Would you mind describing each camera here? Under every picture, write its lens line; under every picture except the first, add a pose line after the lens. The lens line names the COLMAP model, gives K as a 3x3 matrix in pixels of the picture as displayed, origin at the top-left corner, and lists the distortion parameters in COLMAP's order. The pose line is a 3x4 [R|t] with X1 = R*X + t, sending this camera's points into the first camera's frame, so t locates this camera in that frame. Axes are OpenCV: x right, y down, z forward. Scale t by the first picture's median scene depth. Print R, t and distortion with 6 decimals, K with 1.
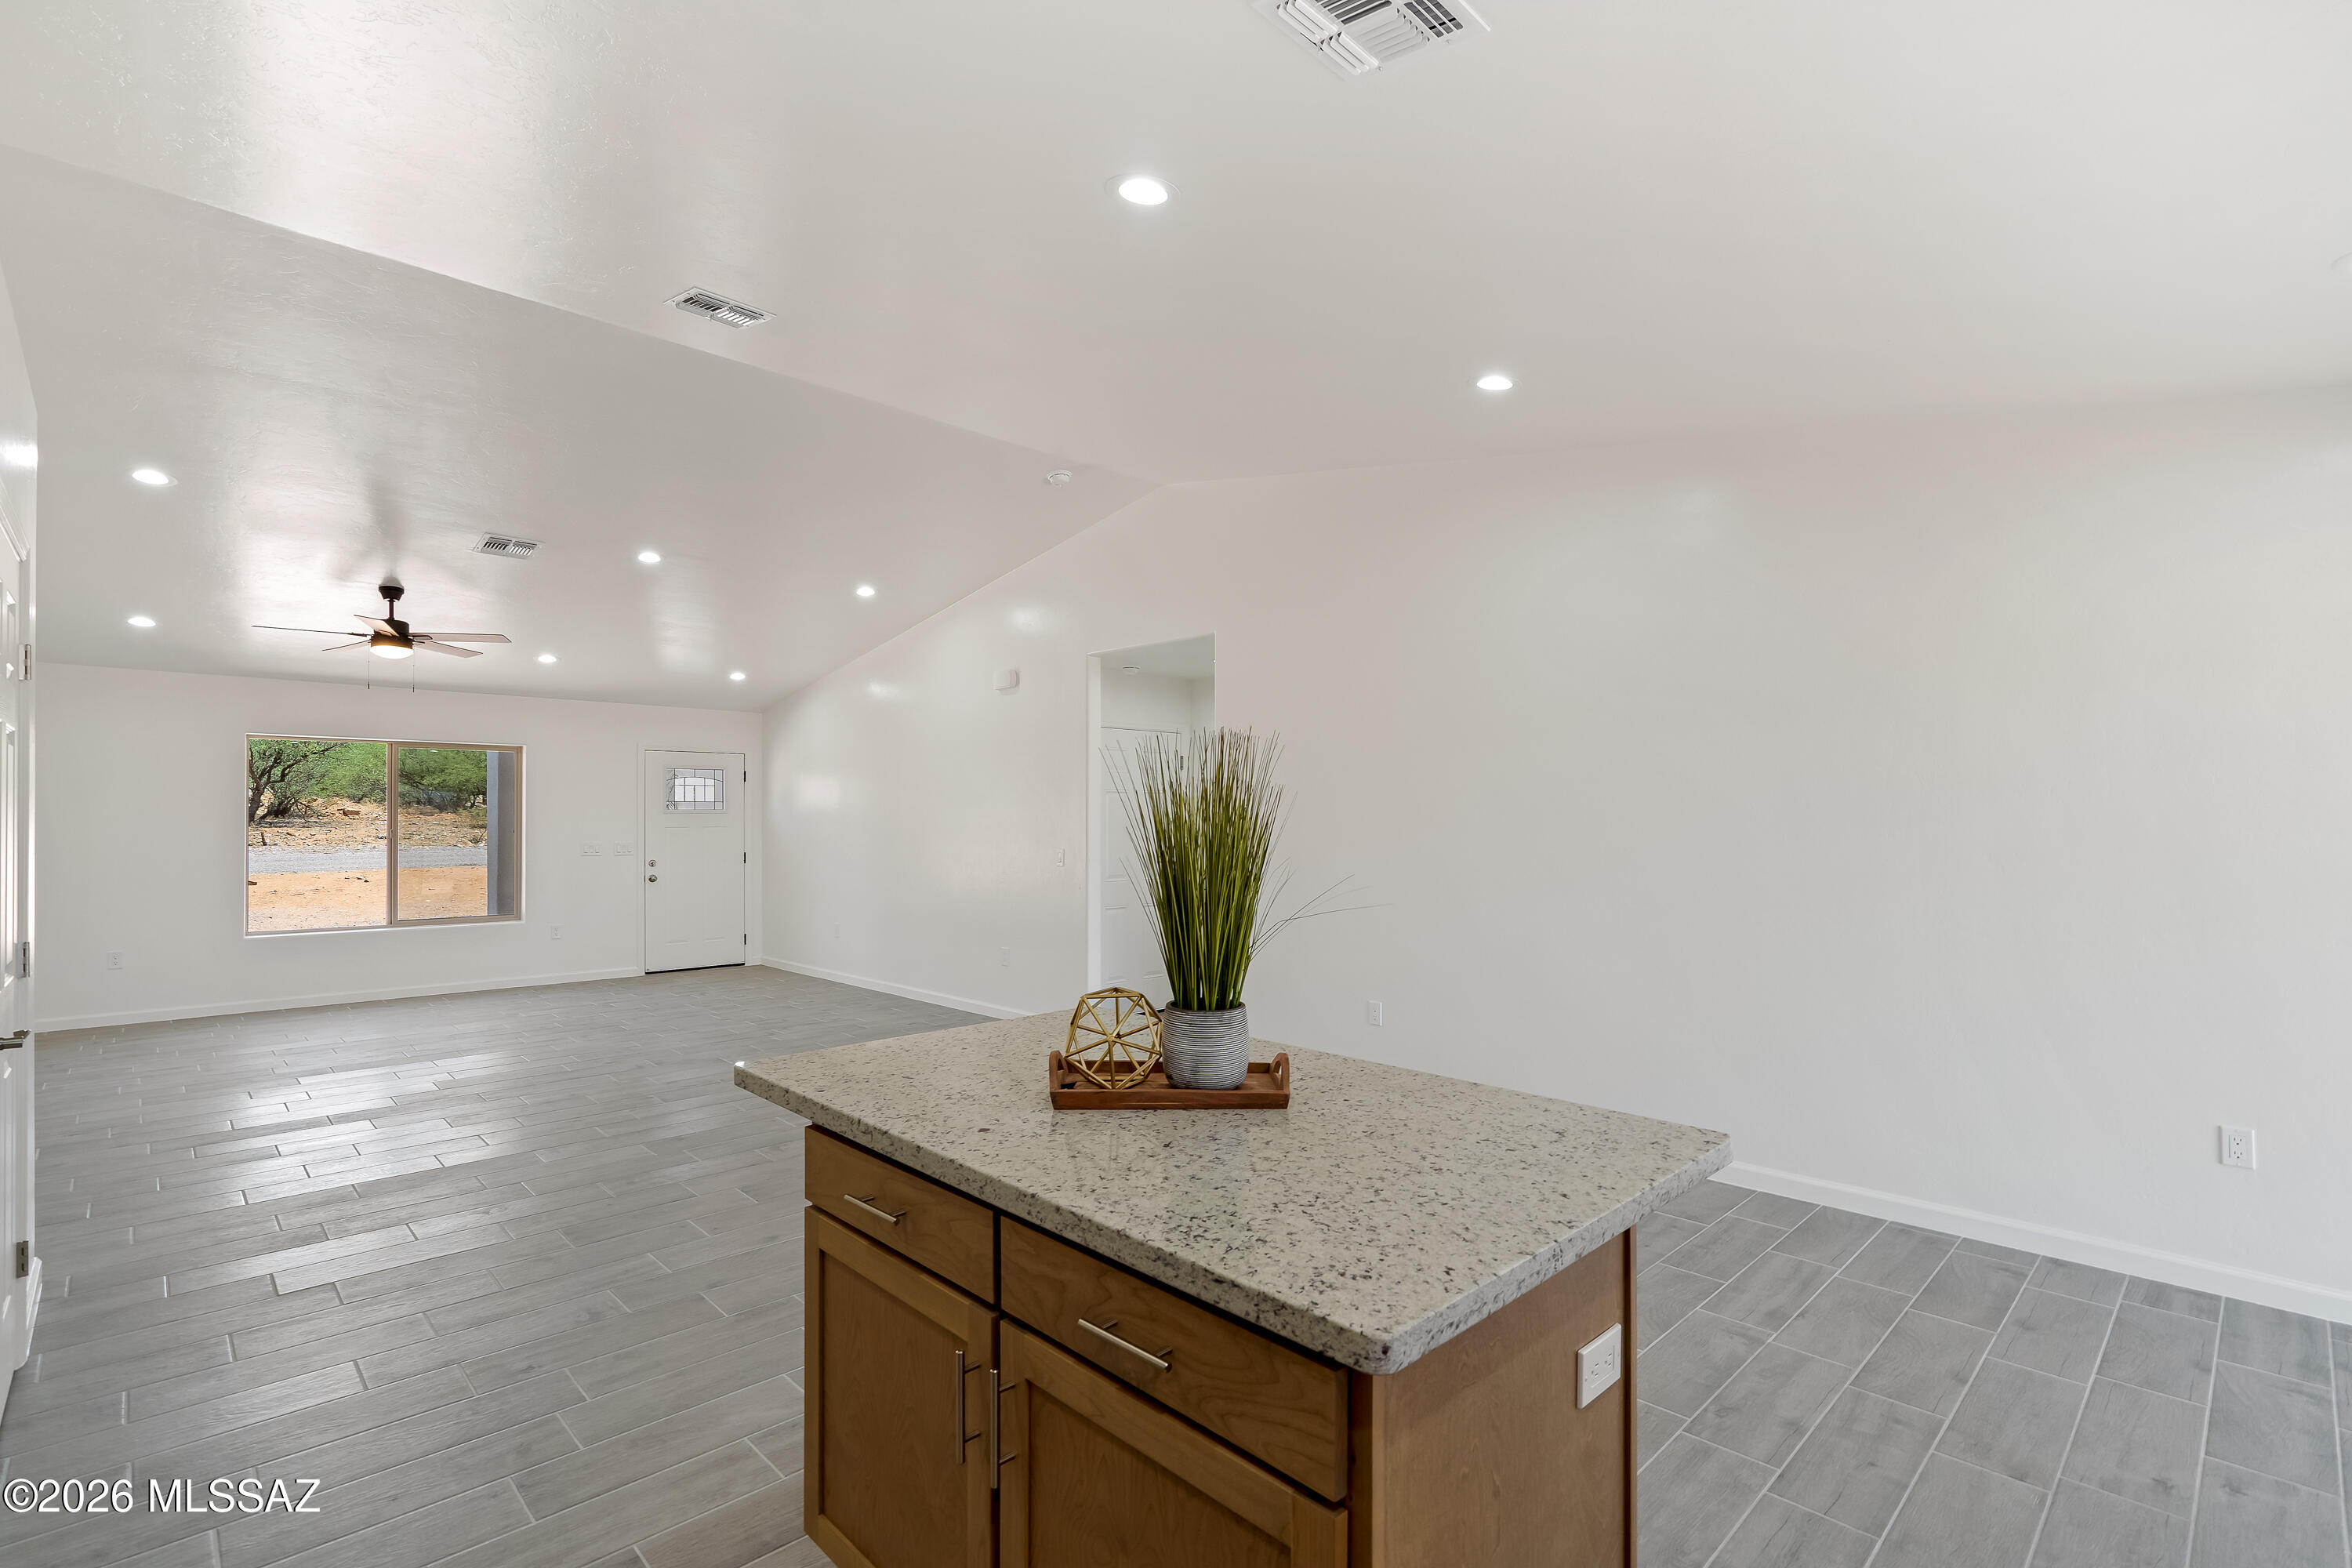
lens RADIAL K [[1083.3, 0, 1171.5], [0, 1083.3, 800.8], [0, 0, 1]] dist [-0.001437, 0.000254]
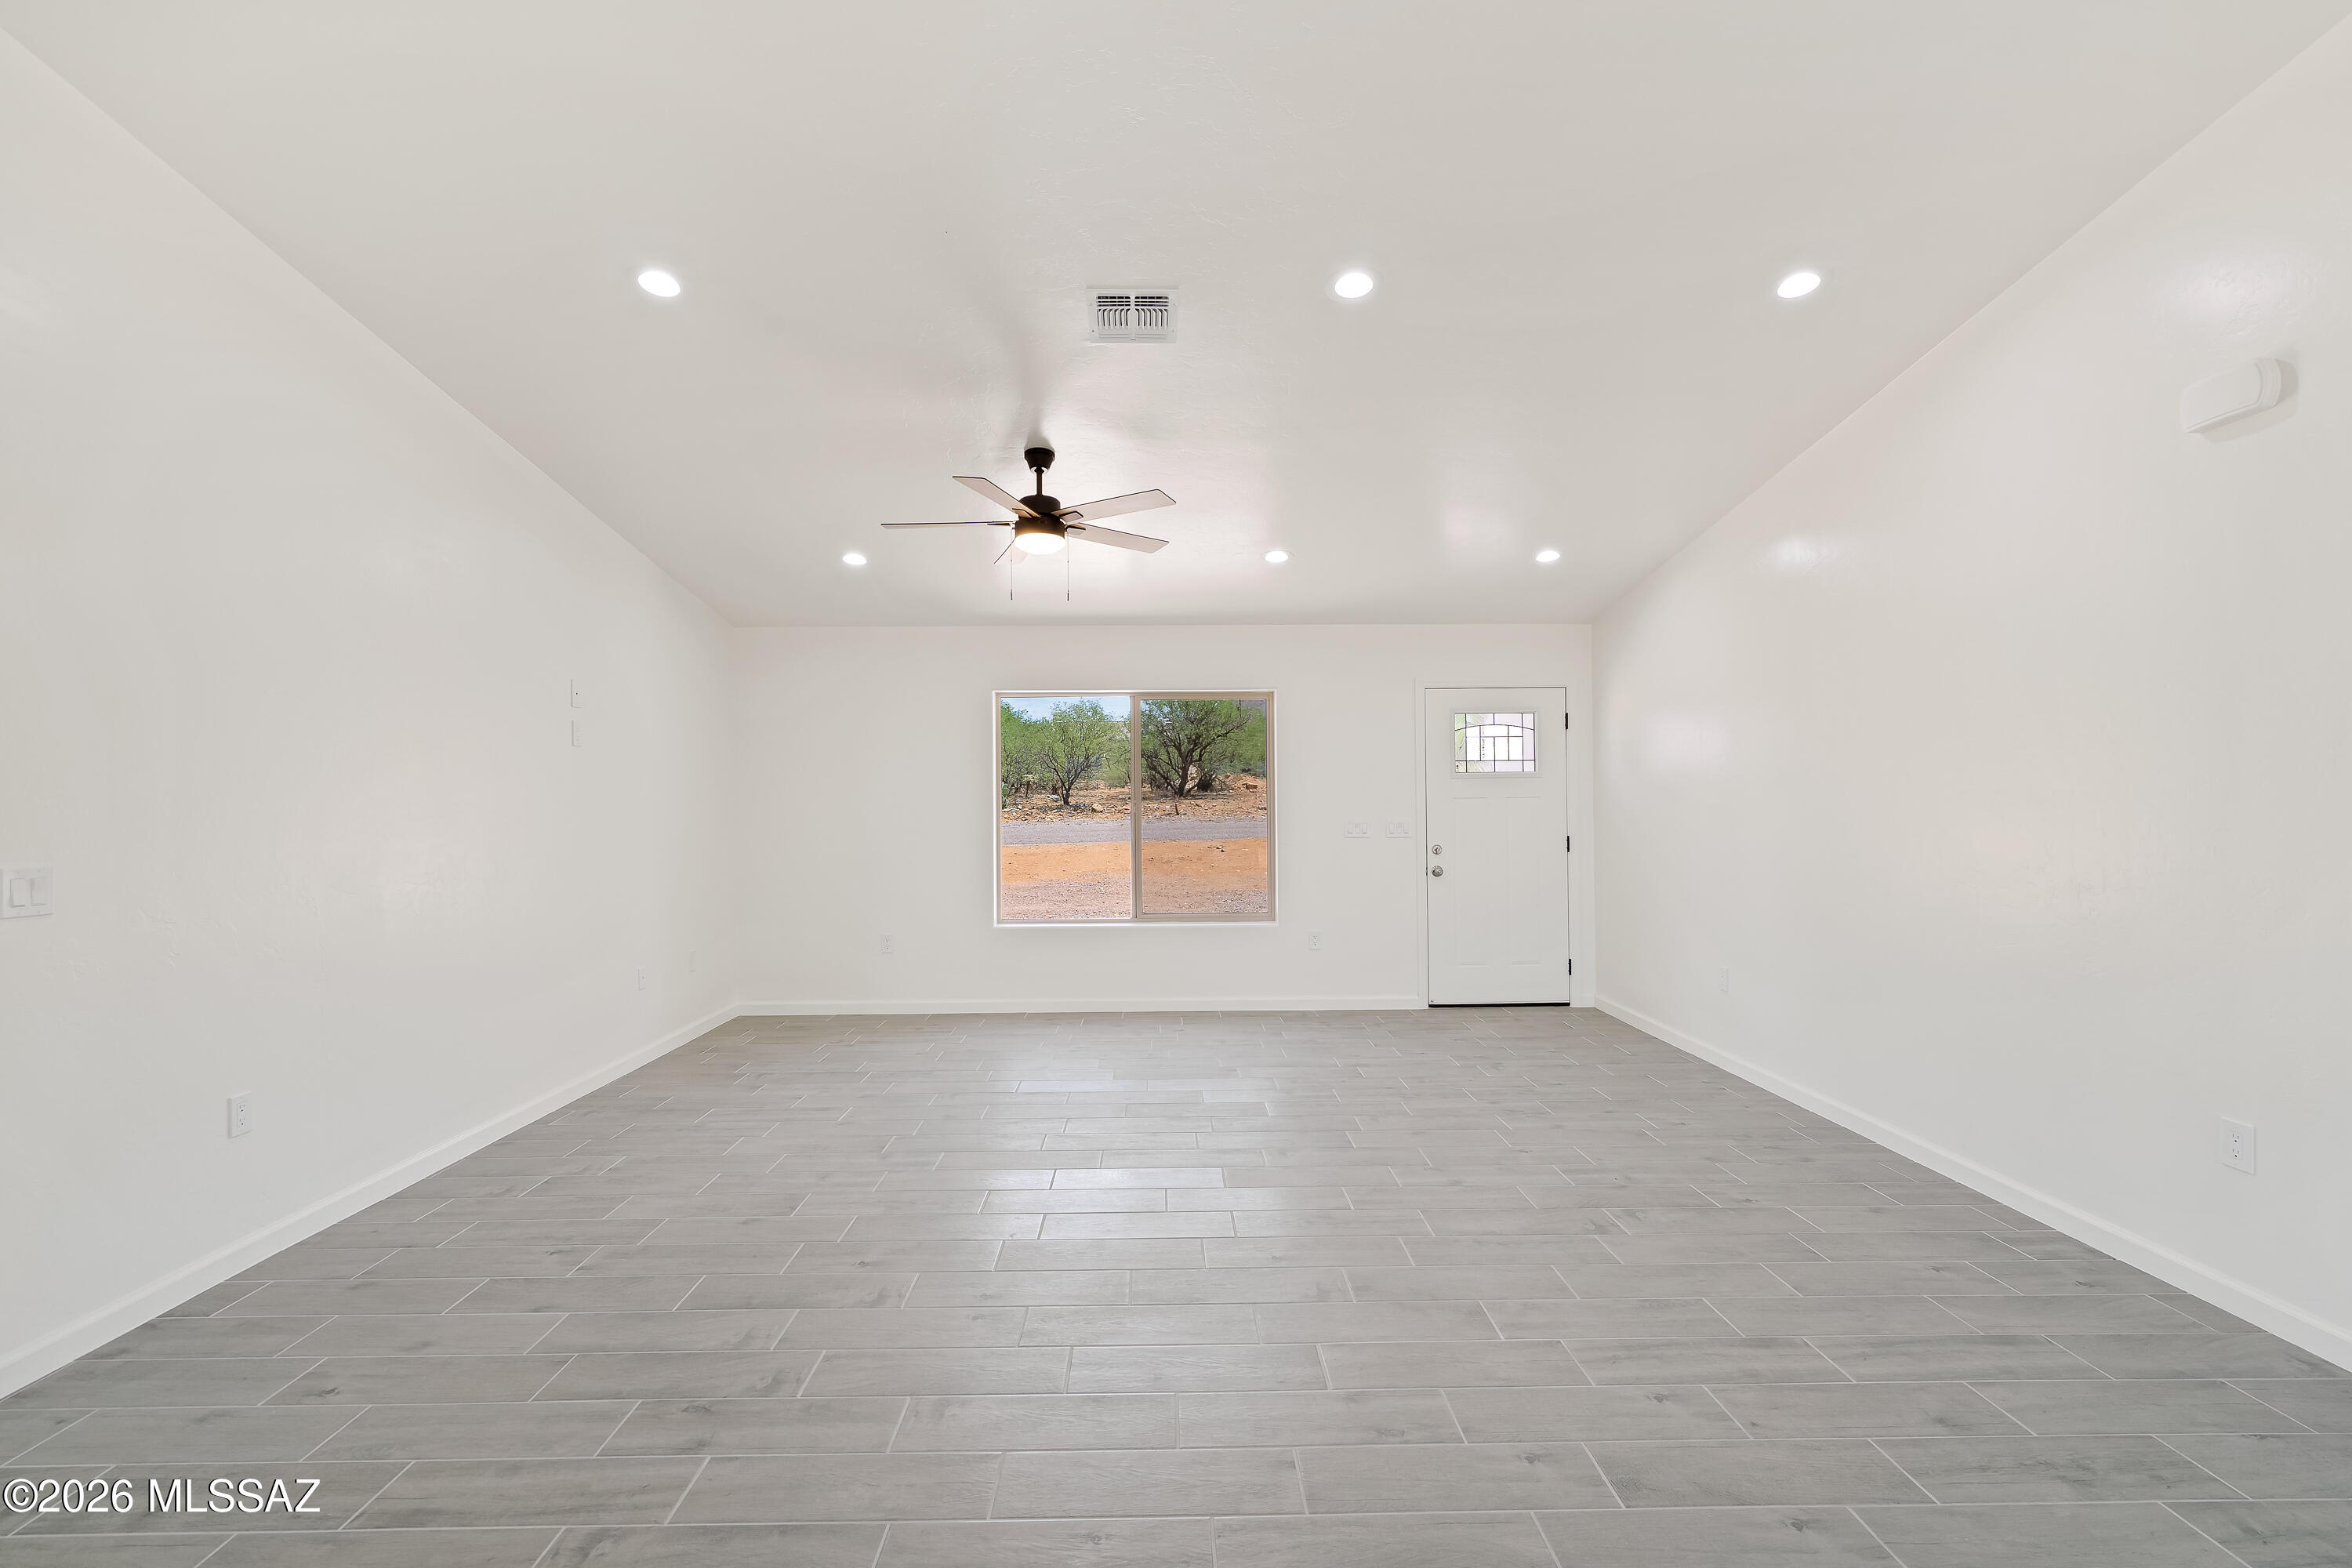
lens RADIAL K [[1083.3, 0, 1171.5], [0, 1083.3, 800.8], [0, 0, 1]] dist [-0.001437, 0.000254]
pose [[0.733958, -0.001560, -0.679193, -0.130965], [0.019647, 0.999628, 0.018935, 0.009782], [0.678911, -0.027242, 0.733715, 0.375153]]
